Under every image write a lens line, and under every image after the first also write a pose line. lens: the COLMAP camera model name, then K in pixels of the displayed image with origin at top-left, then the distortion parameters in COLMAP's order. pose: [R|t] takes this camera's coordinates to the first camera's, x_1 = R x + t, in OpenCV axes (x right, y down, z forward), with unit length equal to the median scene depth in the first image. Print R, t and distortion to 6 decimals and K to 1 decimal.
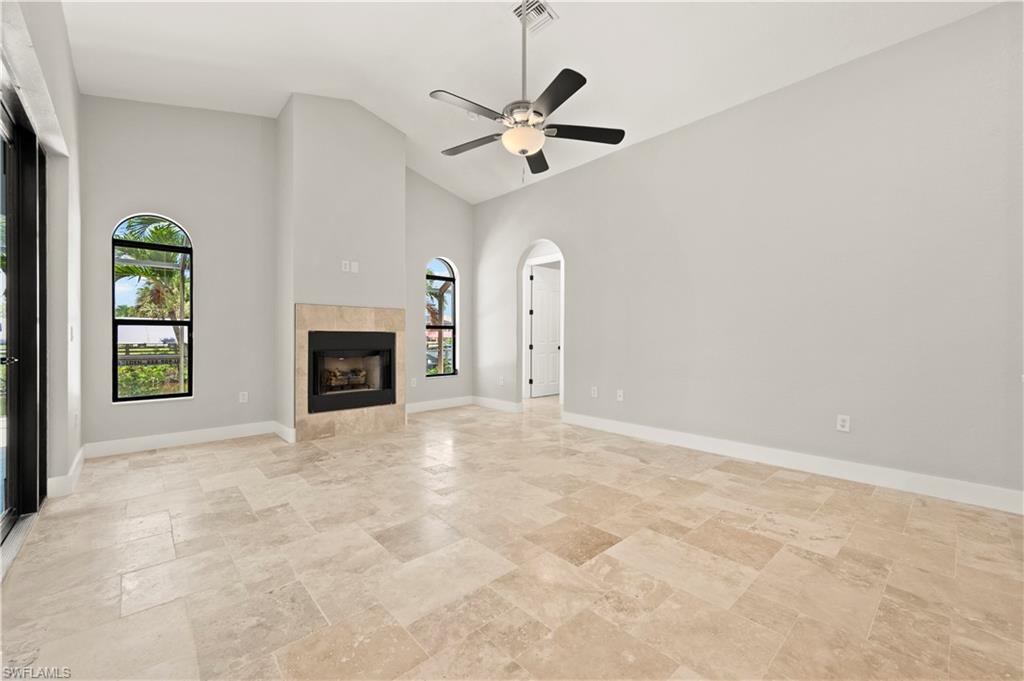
lens RADIAL K [[414.9, 0, 512.0], [0, 414.9, 340.5], [0, 0, 1]] dist [0.002488, 0.000625]
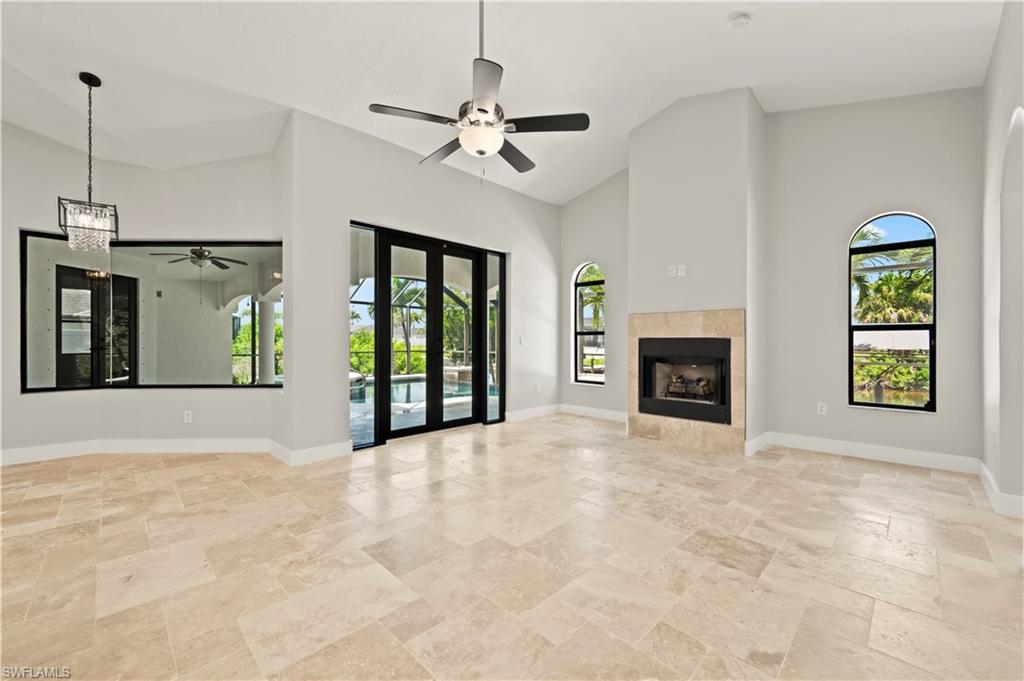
lens RADIAL K [[405.4, 0, 512.0], [0, 405.4, 340.5], [0, 0, 1]] dist [-0.000625, 0.000045]
pose [[0.046099, -0.003157, -0.998932, 0.570665], [-0.008797, 0.999955, -0.003567, -0.009193], [0.998898, 0.008952, 0.046069, 0.603016]]
